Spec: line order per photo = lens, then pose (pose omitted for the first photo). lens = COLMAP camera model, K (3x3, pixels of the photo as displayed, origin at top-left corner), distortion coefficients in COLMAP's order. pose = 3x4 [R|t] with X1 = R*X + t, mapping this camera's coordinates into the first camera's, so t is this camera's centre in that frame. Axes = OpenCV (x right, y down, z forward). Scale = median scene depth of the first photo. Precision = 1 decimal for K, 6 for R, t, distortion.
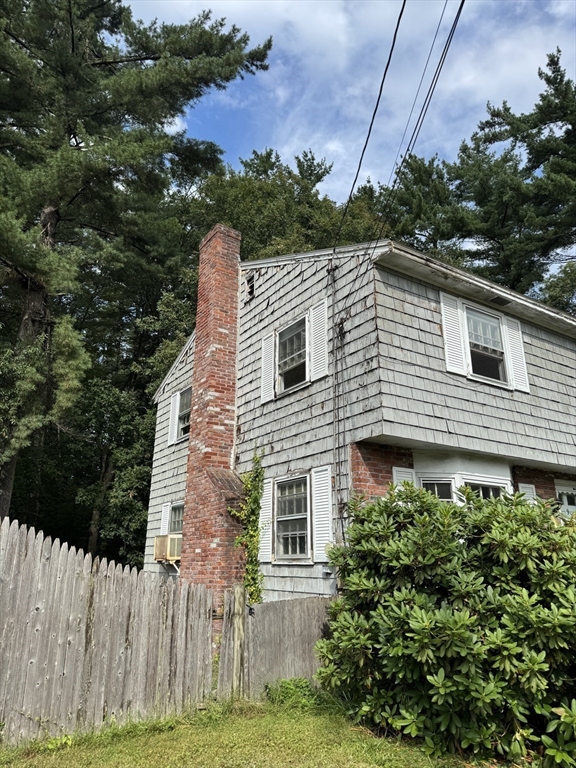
lens RADIAL K [[546.2, 0, 291.3], [0, 546.2, 386.4], [0, 0, 1]] dist [0.058774, -0.030968]
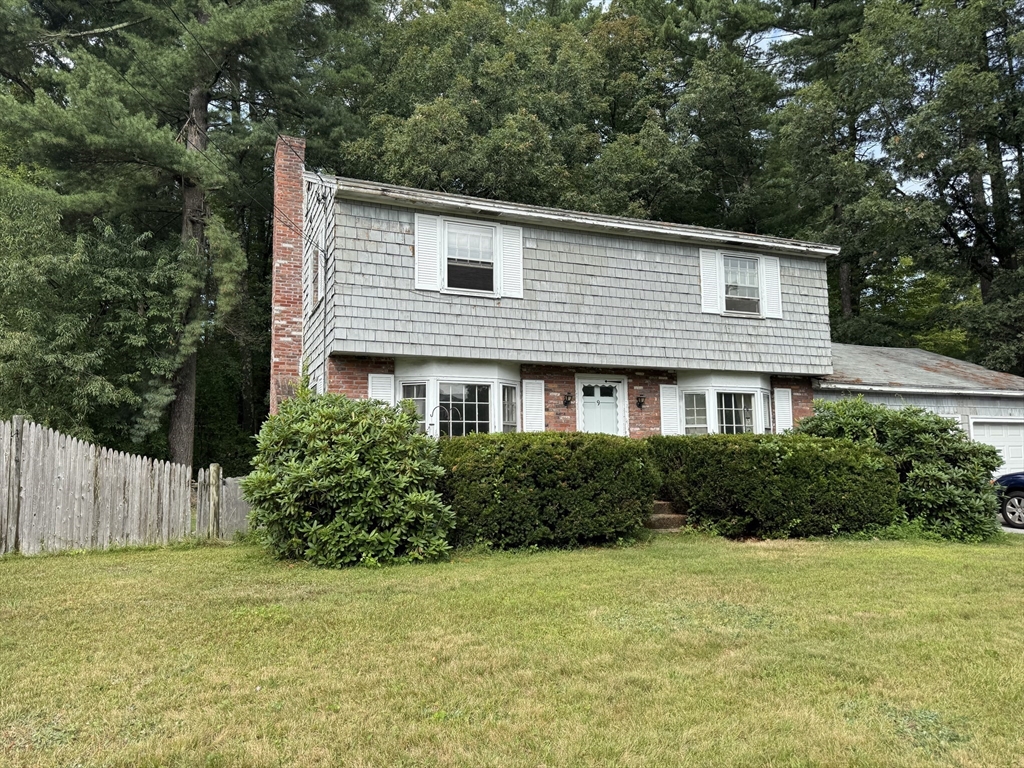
lens RADIAL K [[728.3, 0, 504.7], [0, 728.3, 391.3], [0, 0, 1]] dist [0.058774, -0.030968]
pose [[0.980263, -0.030822, -0.195280, 0.735402], [0.069746, 0.978176, 0.195720, -0.100546], [0.184986, -0.205477, 0.961020, -0.454049]]
